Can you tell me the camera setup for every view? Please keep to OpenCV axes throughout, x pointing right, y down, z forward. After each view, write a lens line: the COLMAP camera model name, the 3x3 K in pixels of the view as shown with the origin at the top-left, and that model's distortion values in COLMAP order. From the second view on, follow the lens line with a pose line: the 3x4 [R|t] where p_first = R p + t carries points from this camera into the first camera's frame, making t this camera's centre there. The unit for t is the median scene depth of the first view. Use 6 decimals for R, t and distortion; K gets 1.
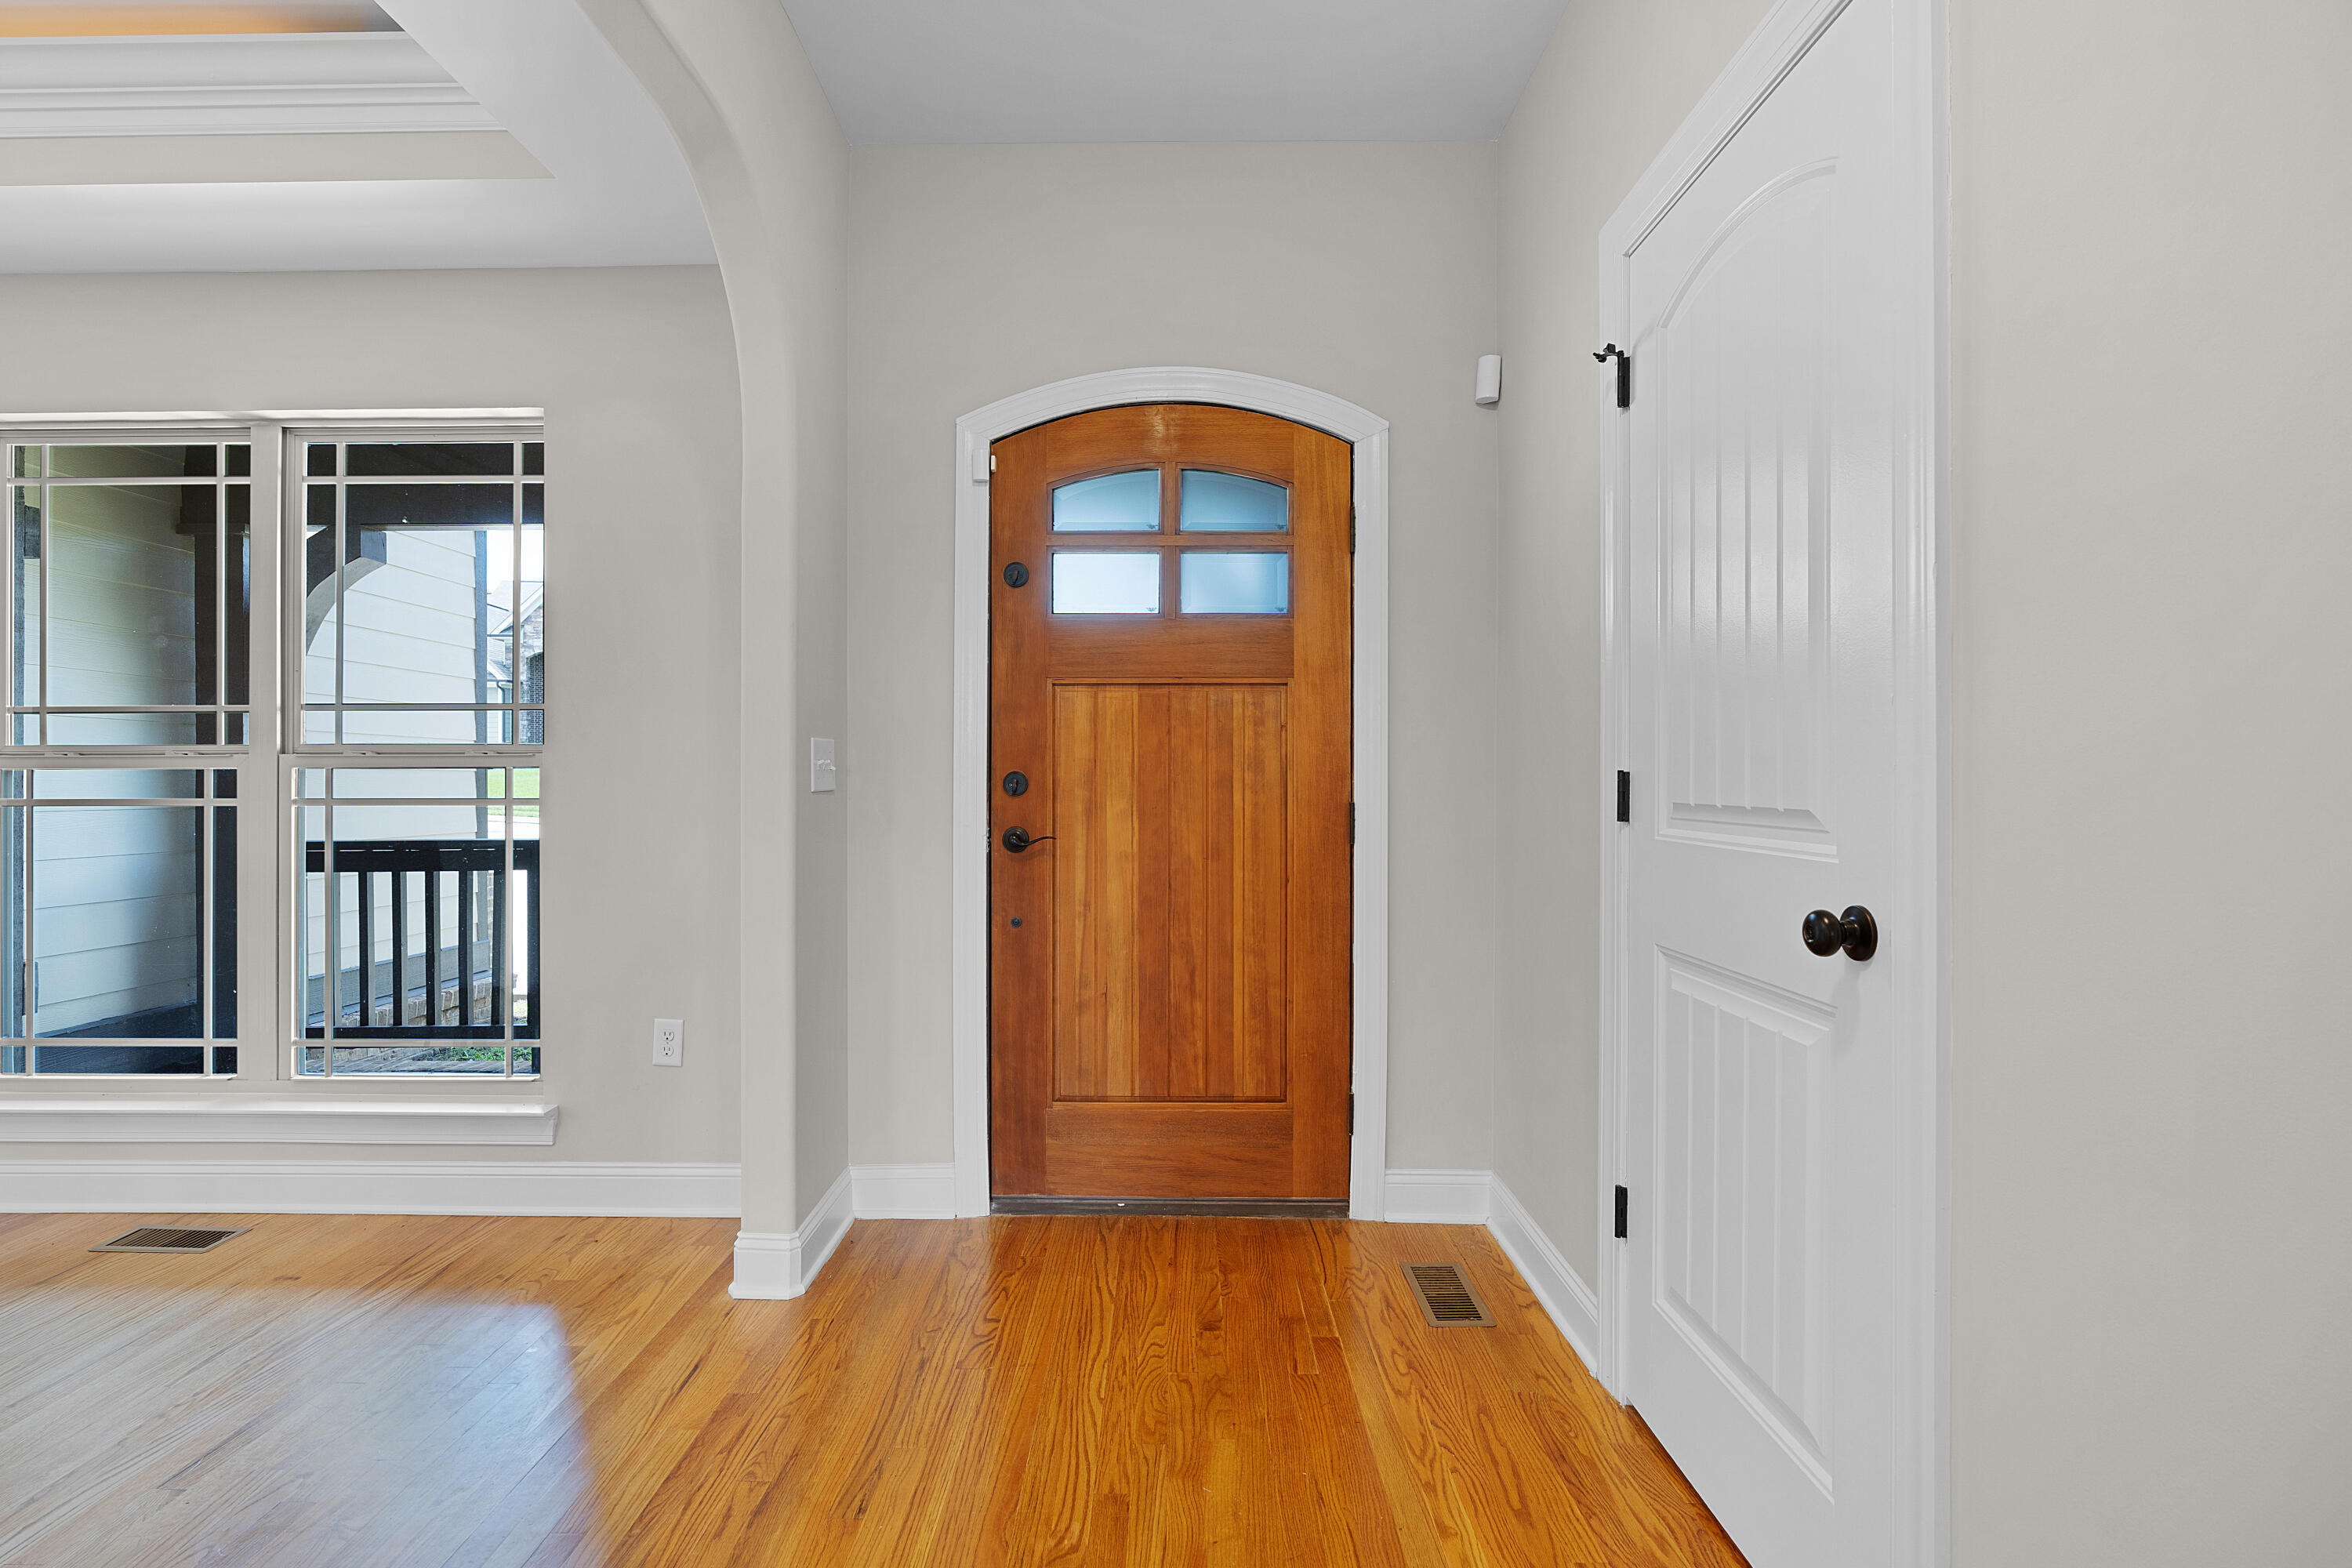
lens RADIAL K [[1078.0, 0, 1160.3], [0, 1078.0, 782.1], [0, 0, 1]] dist [-0.009267, 0.005338]
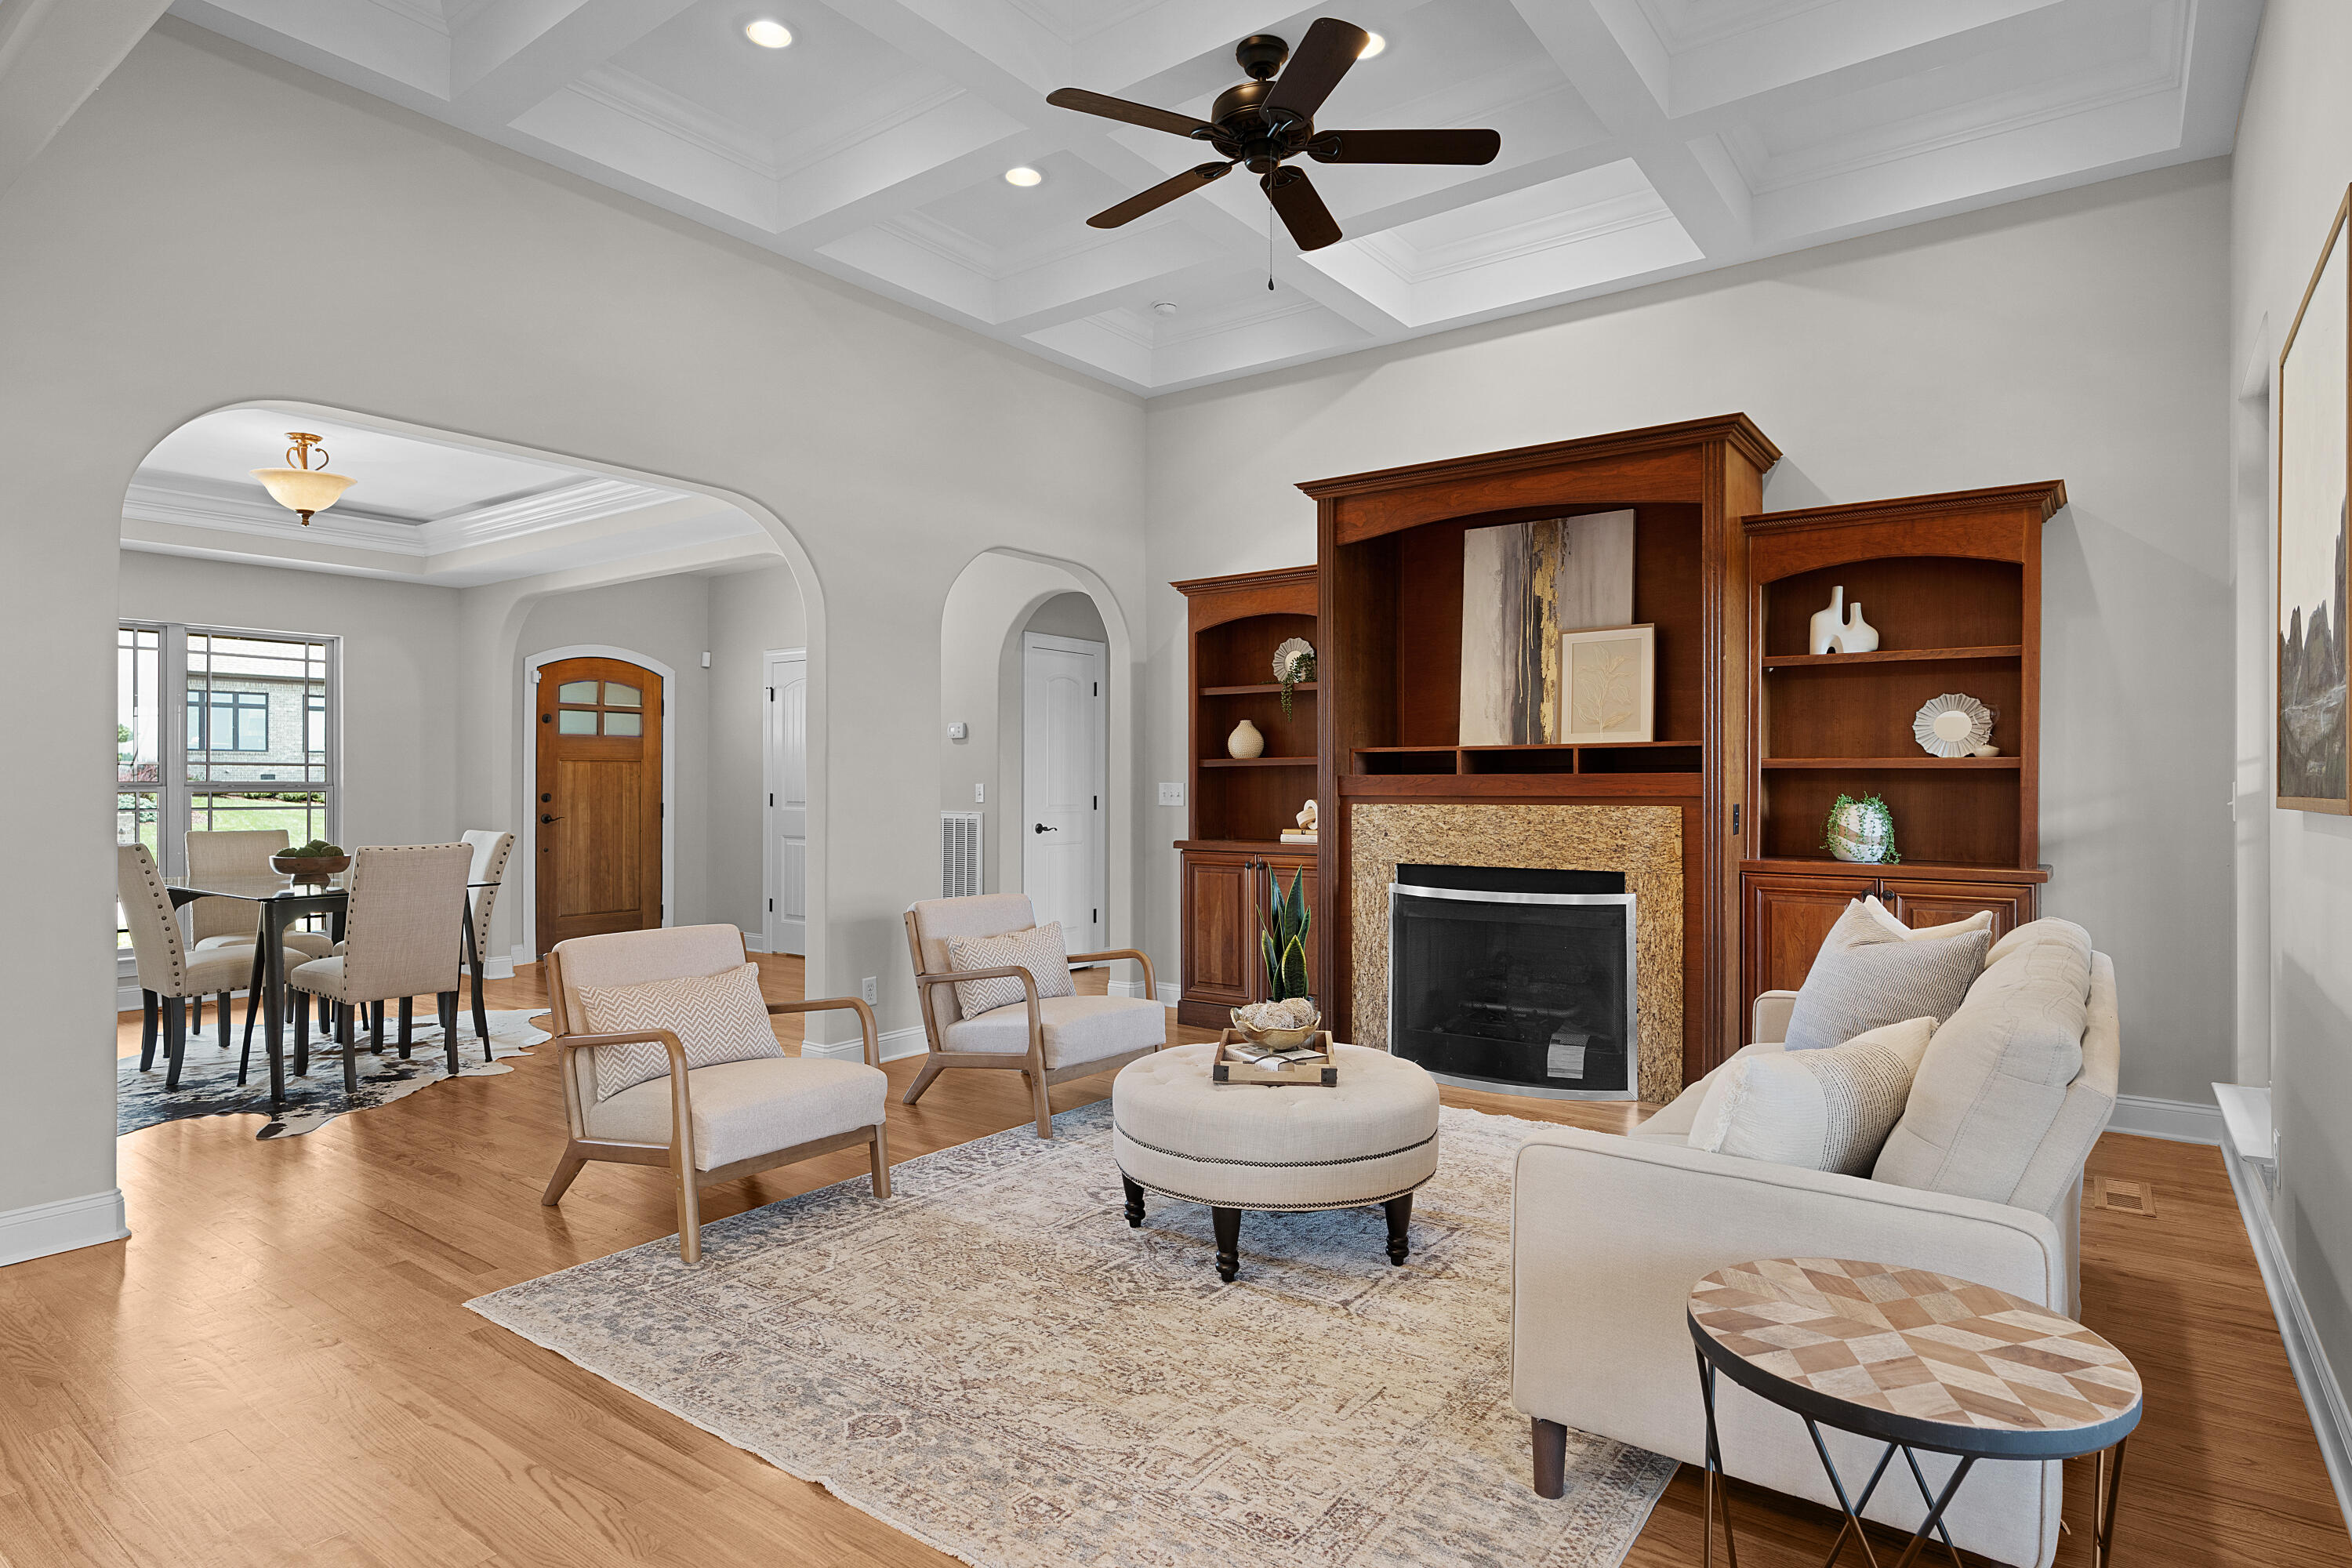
lens RADIAL K [[1276.4, 0, 1159.4], [0, 1276.4, 773.4], [0, 0, 1]] dist [-0.006412, 0.000539]
pose [[0.580853, 0.005829, 0.813988, -1.795215], [-0.000017, 0.999974, -0.007149, -0.035493], [-0.814009, 0.004139, 0.580838, -2.021026]]
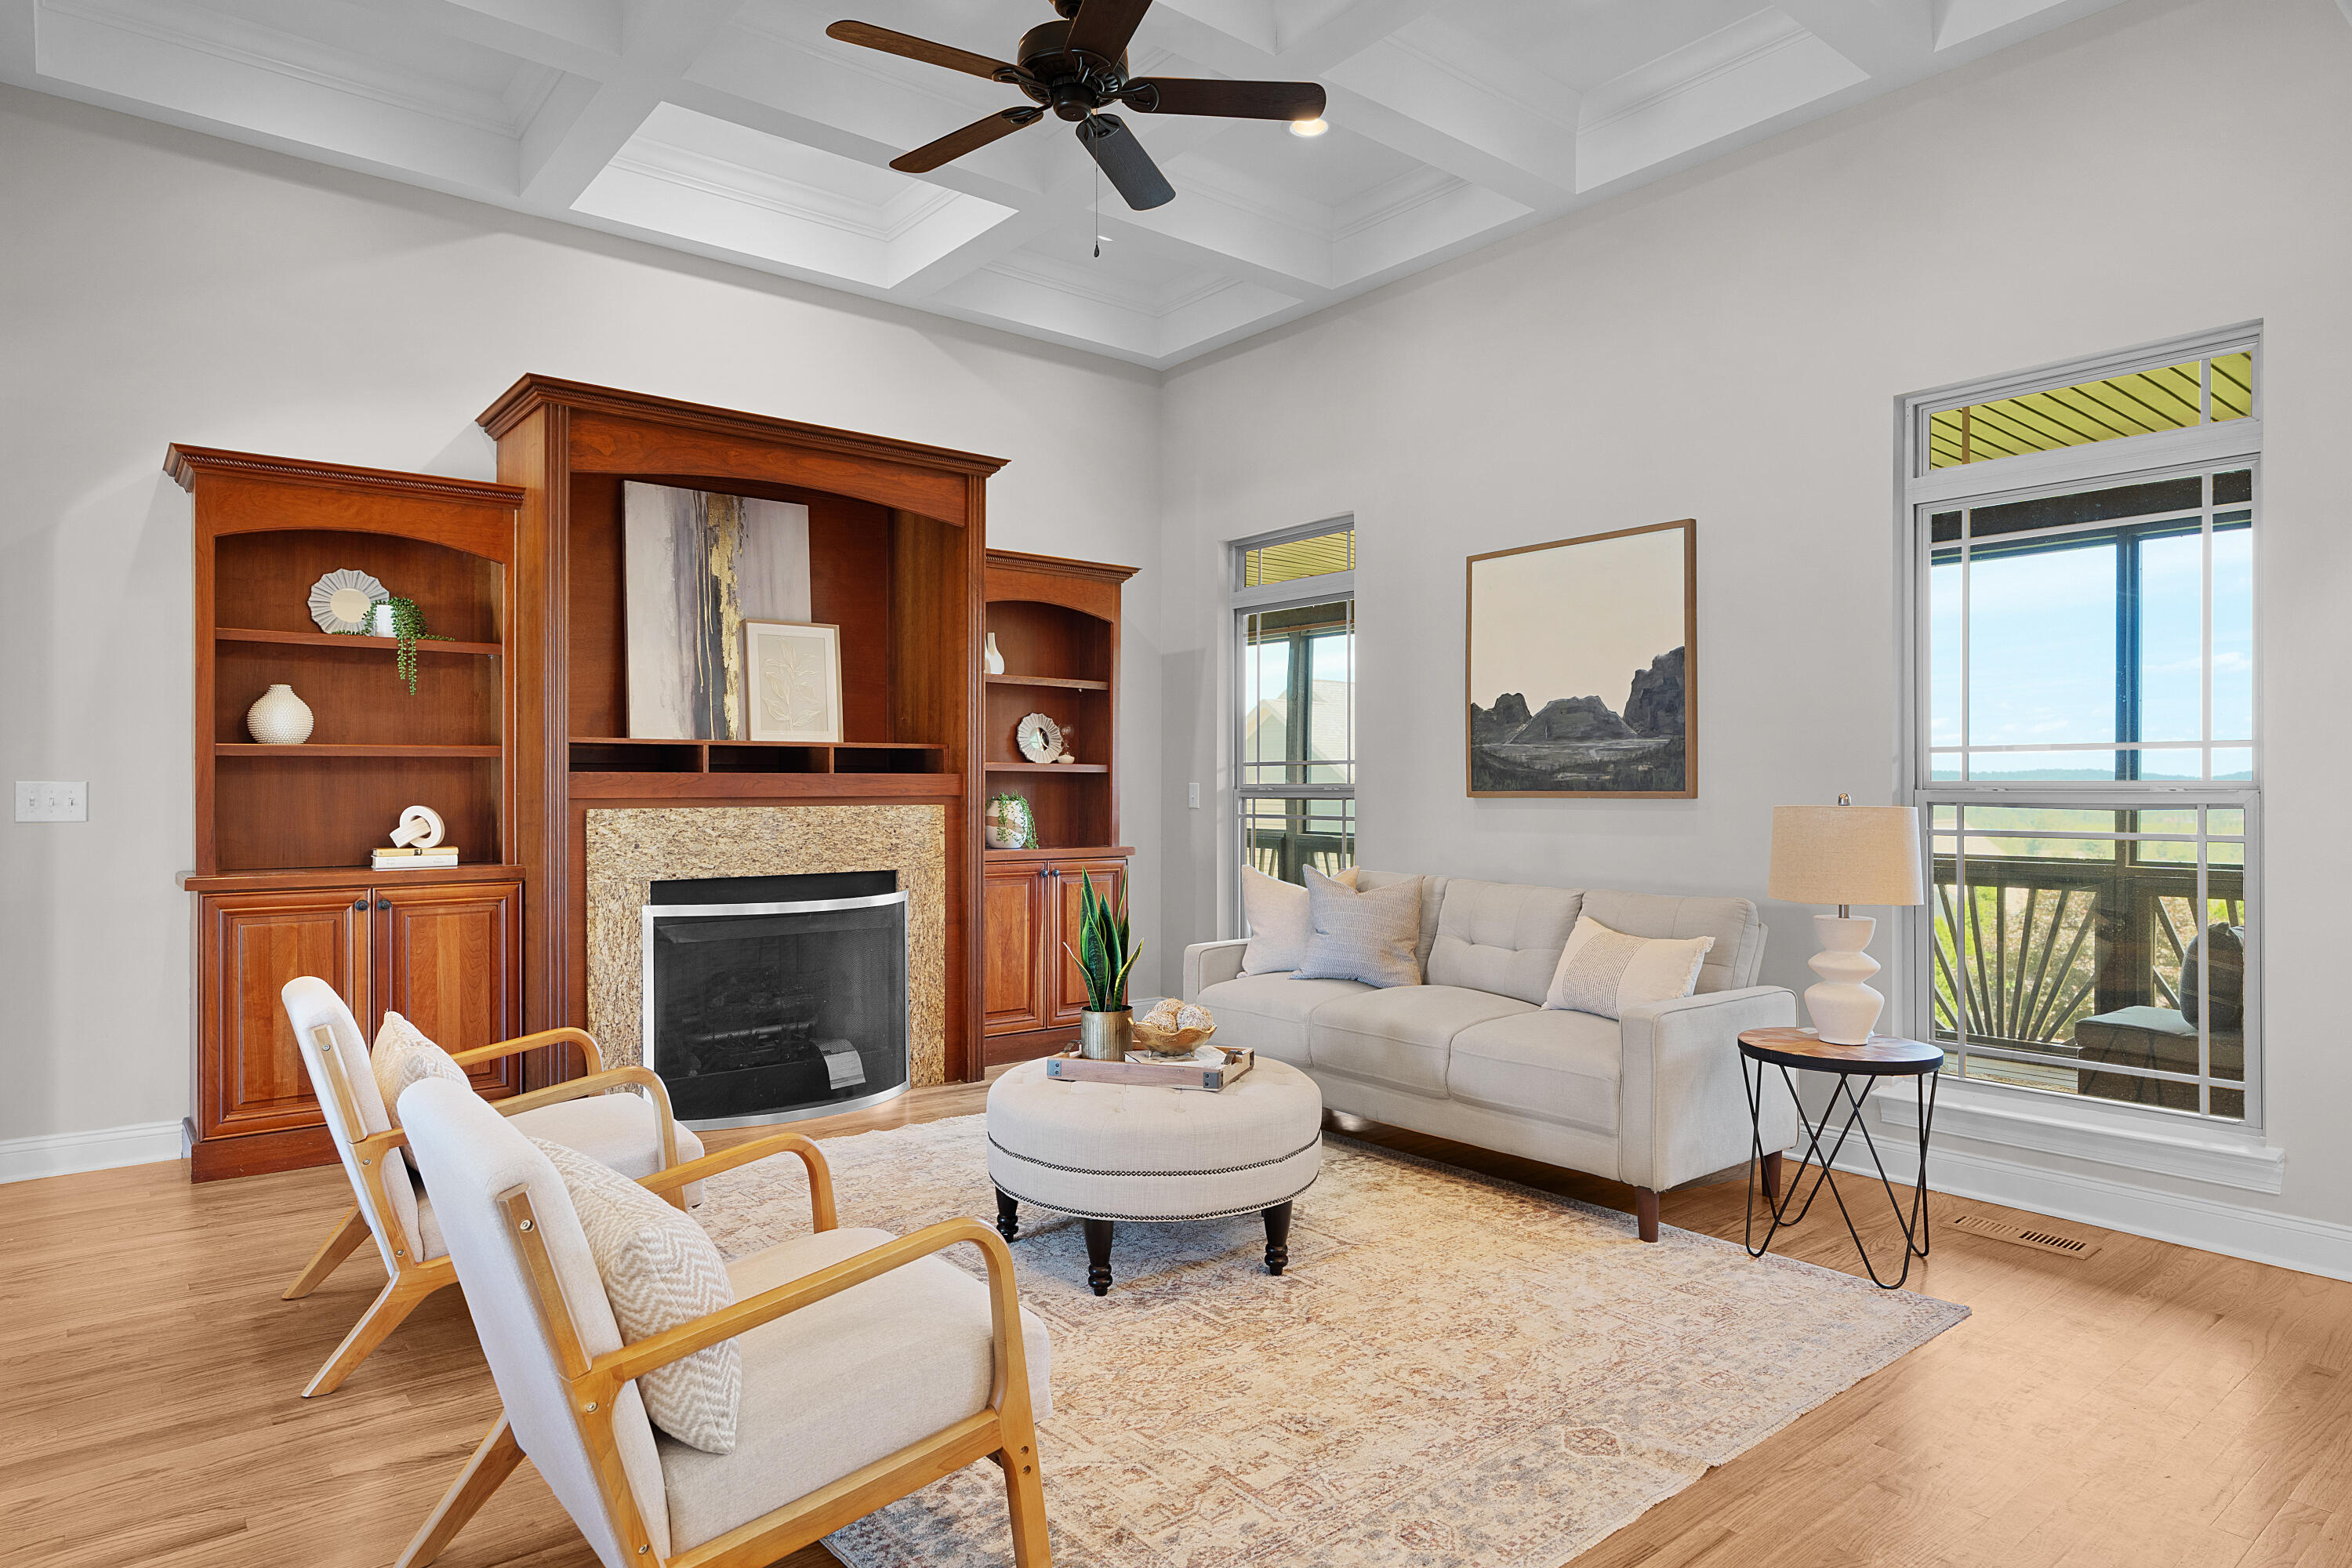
lens RADIAL K [[1353.6, 0, 1176.0], [0, 1353.6, 784.0], [0, 0, 1]] dist [-0.004525, -0.000328]
pose [[-0.649699, -0.000036, 0.760191, -1.701617], [-0.001059, 0.999999, -0.000858, -0.032155], [-0.760191, -0.001362, -0.649699, -0.559508]]
